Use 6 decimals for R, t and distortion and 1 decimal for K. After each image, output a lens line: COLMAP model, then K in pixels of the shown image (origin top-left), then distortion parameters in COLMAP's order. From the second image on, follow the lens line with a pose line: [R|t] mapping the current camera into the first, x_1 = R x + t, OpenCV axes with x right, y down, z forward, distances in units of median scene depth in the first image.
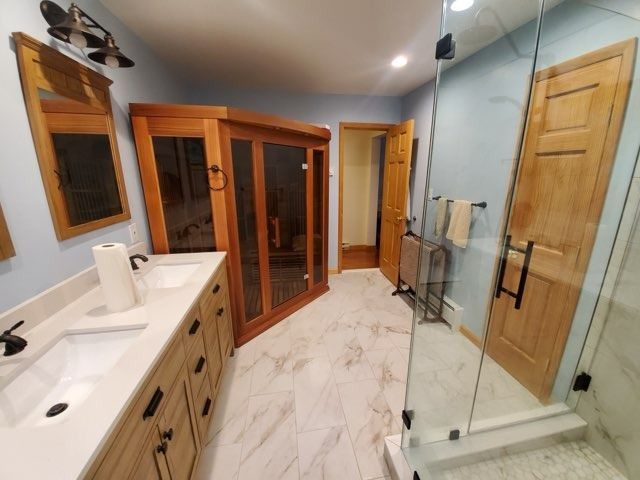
lens RADIAL K [[260.7, 0, 320.0], [0, 260.7, 240.0], [0, 0, 1]] dist [-0.000009, -0.000007]
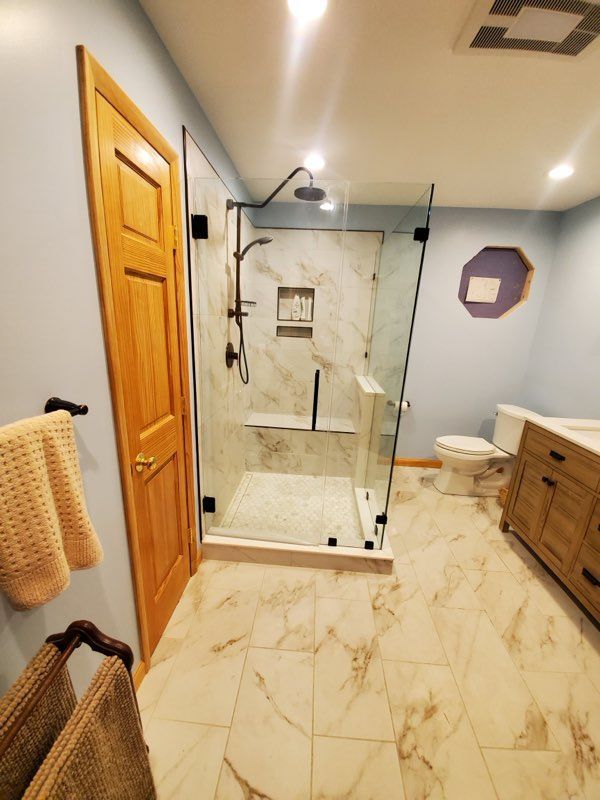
lens RADIAL K [[312.7, 0, 300.0], [0, 312.7, 400.0], [0, 0, 1]] dist [-0.000746, -0.010375]
pose [[-0.973887, -0.096222, 0.205633, 0.309335], [0.015093, 0.876298, 0.481532, -0.346526], [-0.226530, 0.472062, -0.851964, 1.375329]]
